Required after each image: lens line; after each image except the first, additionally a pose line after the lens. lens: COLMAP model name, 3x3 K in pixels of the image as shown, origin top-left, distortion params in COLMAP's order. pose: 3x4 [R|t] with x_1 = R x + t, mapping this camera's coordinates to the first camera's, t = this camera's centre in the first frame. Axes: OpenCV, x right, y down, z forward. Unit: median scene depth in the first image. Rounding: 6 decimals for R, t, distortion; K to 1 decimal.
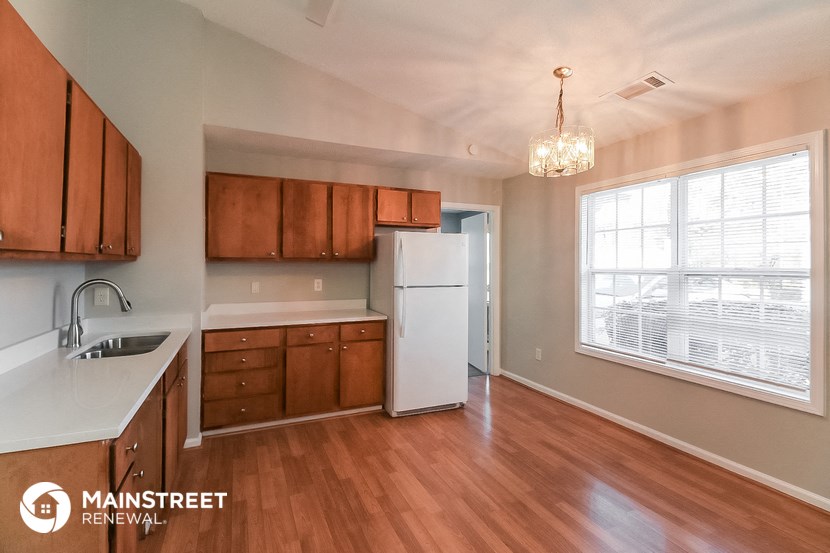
lens RADIAL K [[380.7, 0, 400.3], [0, 380.7, 260.2], [0, 0, 1]] dist [0.003101, -0.000019]
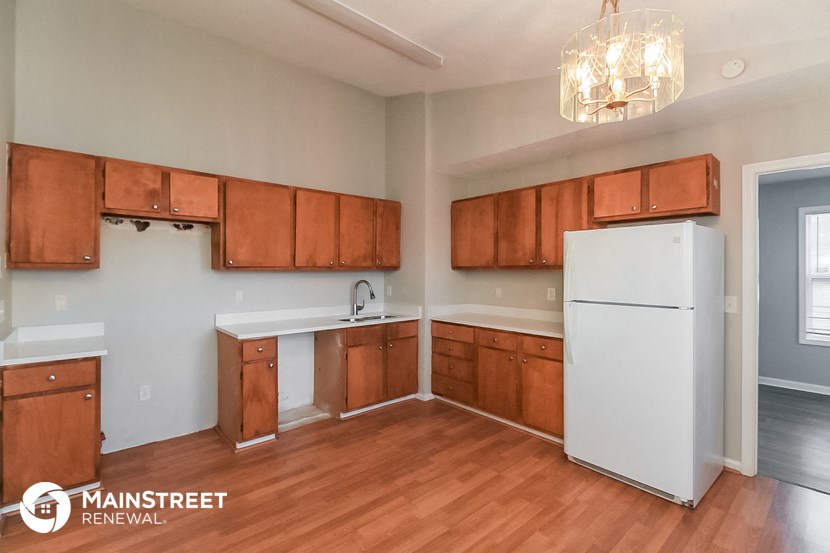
lens RADIAL K [[382.6, 0, 397.0], [0, 382.6, 273.6], [0, 0, 1]] dist [0.001025, -0.000217]
pose [[0.298193, 0.004346, -0.954496, 0.668683], [0.005063, 0.999968, 0.006134, 0.007396], [0.954492, -0.006662, 0.298162, 0.418095]]
